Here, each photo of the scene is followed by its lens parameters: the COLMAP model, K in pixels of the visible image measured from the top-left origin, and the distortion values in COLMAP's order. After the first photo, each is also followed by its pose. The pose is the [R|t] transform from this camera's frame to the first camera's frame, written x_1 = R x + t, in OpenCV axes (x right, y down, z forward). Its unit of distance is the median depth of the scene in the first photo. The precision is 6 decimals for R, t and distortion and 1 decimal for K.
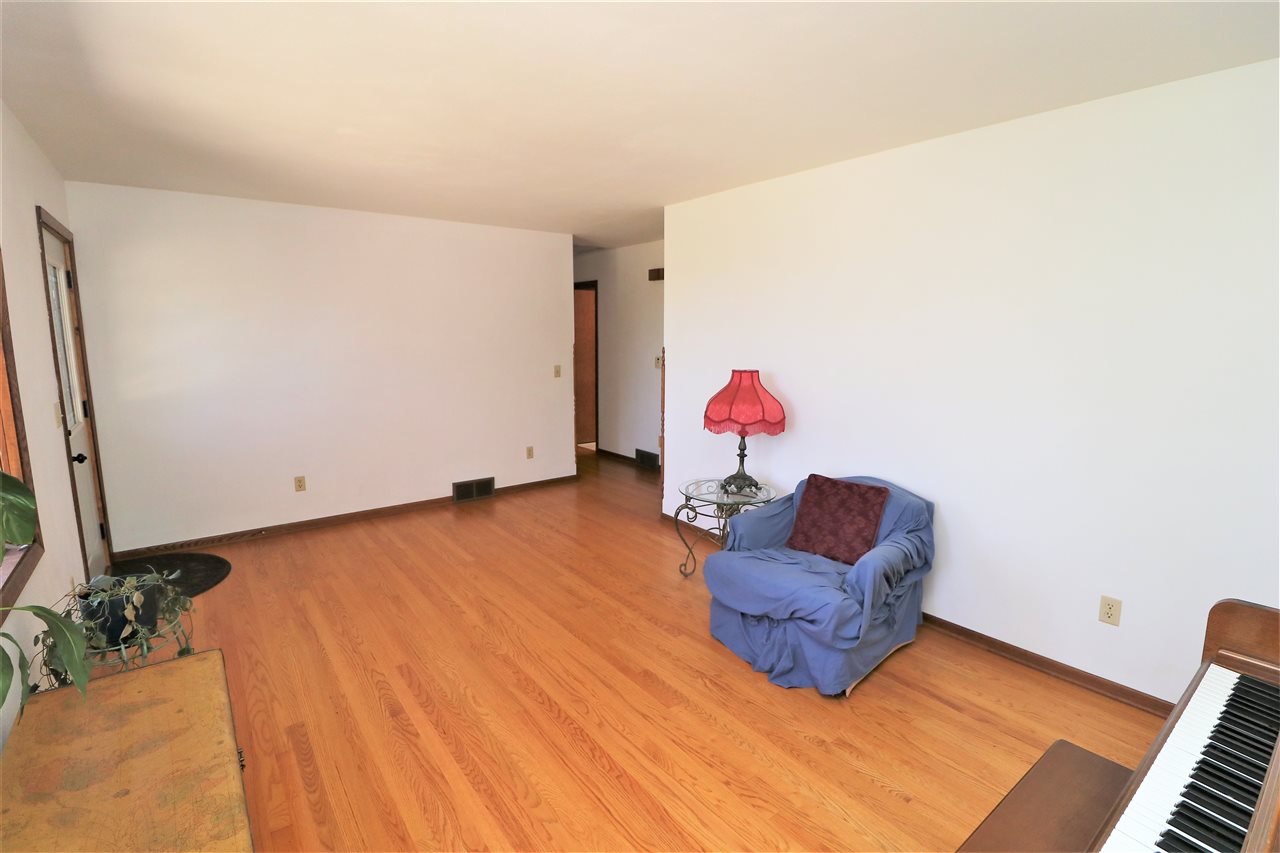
lens RADIAL K [[589.8, 0, 612.1], [0, 589.8, 427.4], [0, 0, 1]] dist [-0.002335, -0.000416]
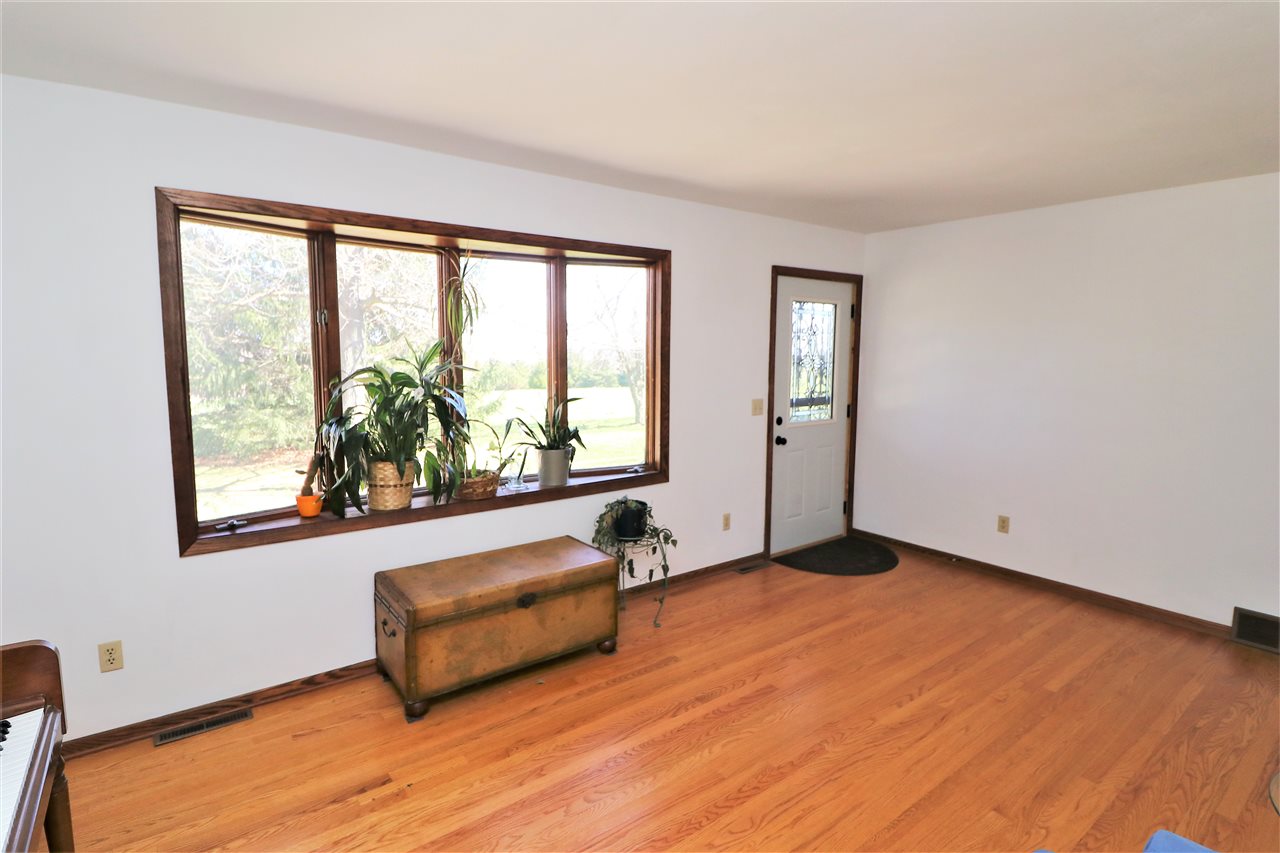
lens RADIAL K [[635.6, 0, 640.0], [0, 635.6, 426.5], [0, 0, 1]] dist [-0.004841, -0.001062]
pose [[0.008384, 0.120353, -0.992696, 0.583856], [-0.166161, 0.979097, 0.117301, -0.102937], [0.986063, 0.163964, 0.028207, 0.606203]]
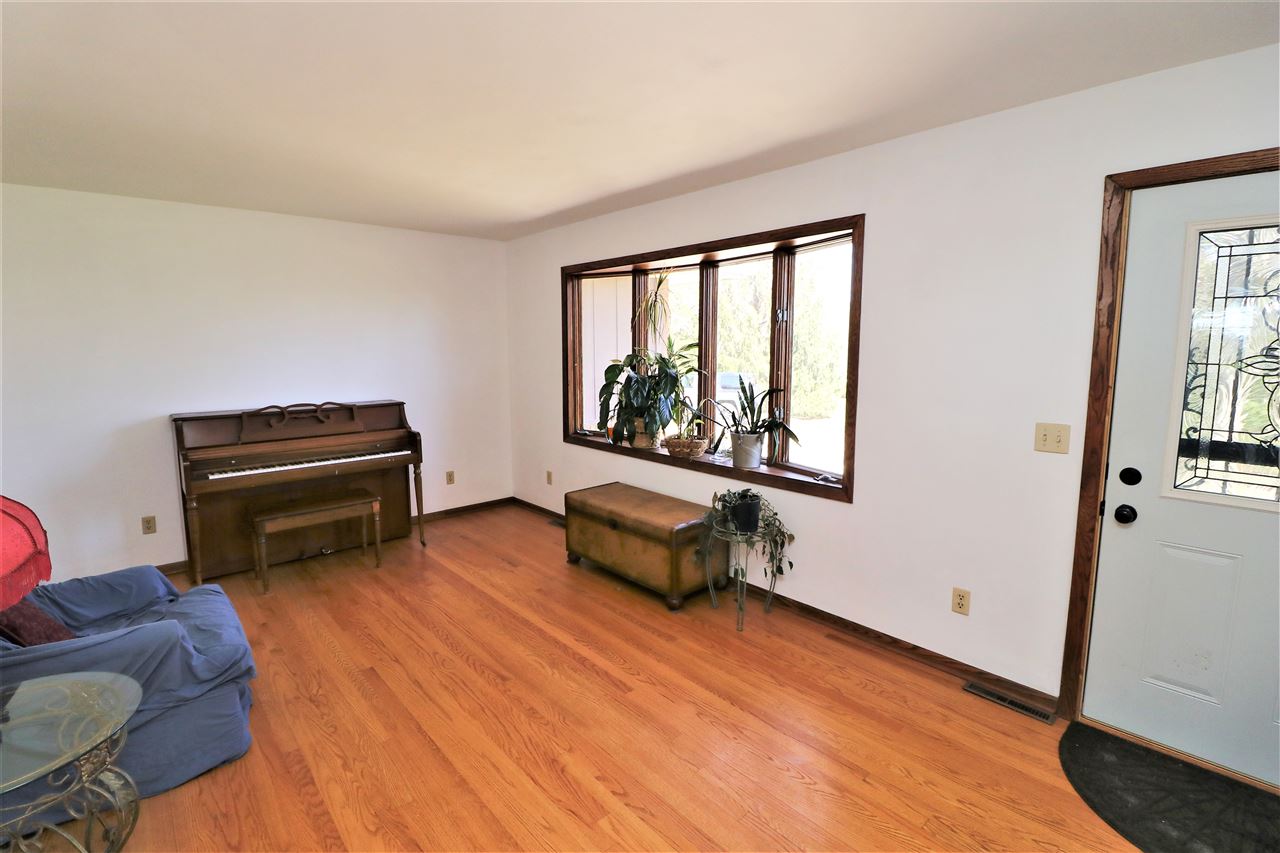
lens RADIAL K [[589.8, 0, 612.1], [0, 589.8, 427.4], [0, 0, 1]] dist [-0.002335, -0.000416]
pose [[-0.997782, 0.010658, -0.065703, -0.243967], [-0.009380, 0.954731, 0.297323, -0.257499], [0.065898, 0.297280, -0.952514, 1.597744]]
